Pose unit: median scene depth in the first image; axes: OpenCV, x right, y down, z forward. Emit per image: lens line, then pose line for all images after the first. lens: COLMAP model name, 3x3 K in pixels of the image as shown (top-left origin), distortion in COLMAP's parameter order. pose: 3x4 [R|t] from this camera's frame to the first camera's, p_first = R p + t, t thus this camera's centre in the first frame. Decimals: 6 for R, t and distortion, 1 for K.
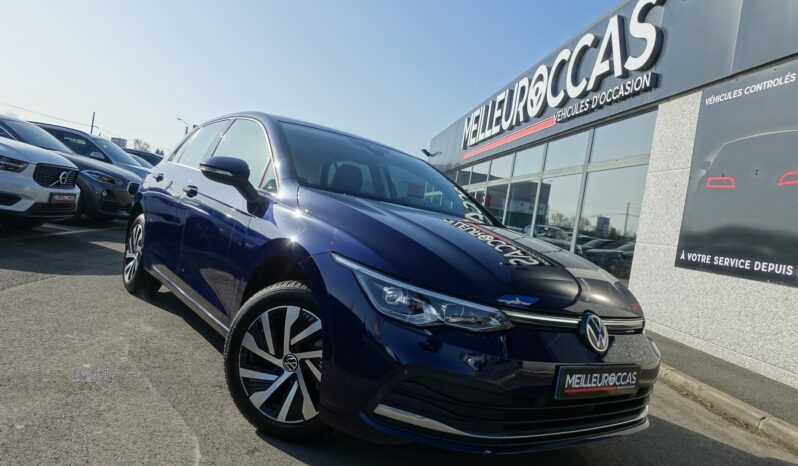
lens RADIAL K [[539.7, 0, 399.0], [0, 539.7, 233.0], [0, 0, 1]] dist [-0.000786, -0.001327]
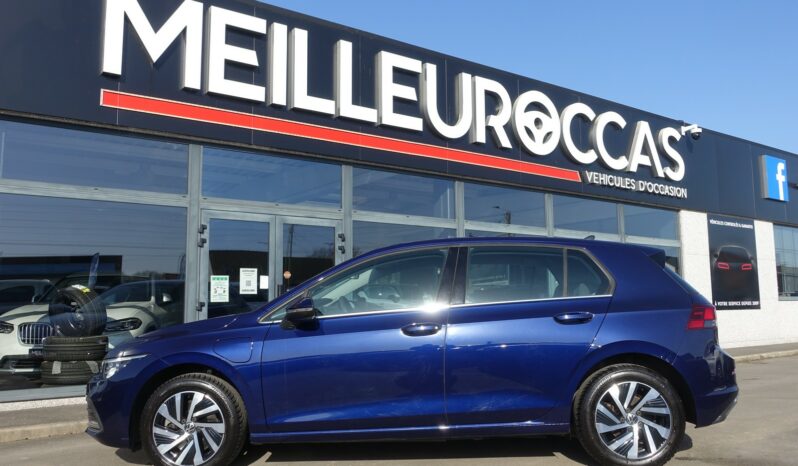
lens RADIAL K [[667.2, 0, 399.0], [0, 667.2, 233.0], [0, 0, 1]] dist [0.043305, -0.001316]
pose [[0.982690, -0.183995, -0.021591, 0.349742], [0.180307, 0.976675, -0.116599, 0.332147], [0.042541, 0.110688, 0.992944, 0.779803]]
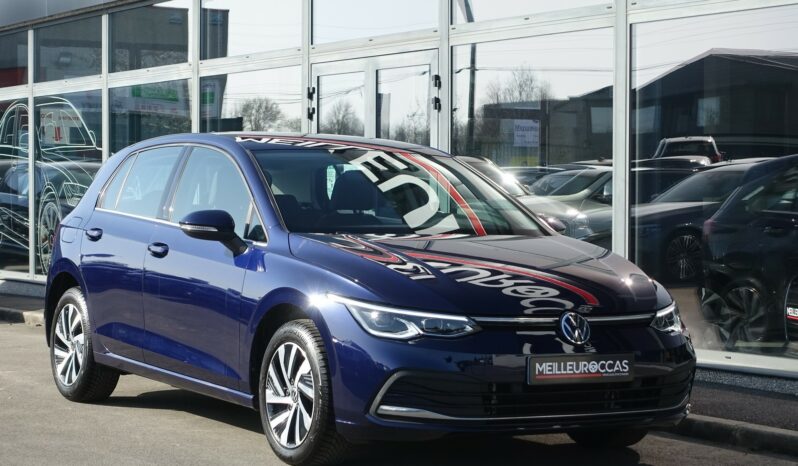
lens RADIAL K [[1847.5, 0, 399.0], [0, 1847.5, 233.0], [0, 0, 1]] dist [0.023978, -0.200854]
pose [[0.979995, -0.158811, -0.119950, 0.509403], [0.158135, 0.987301, -0.015196, -0.005484], [0.120840, -0.004077, 0.992664, -2.846087]]
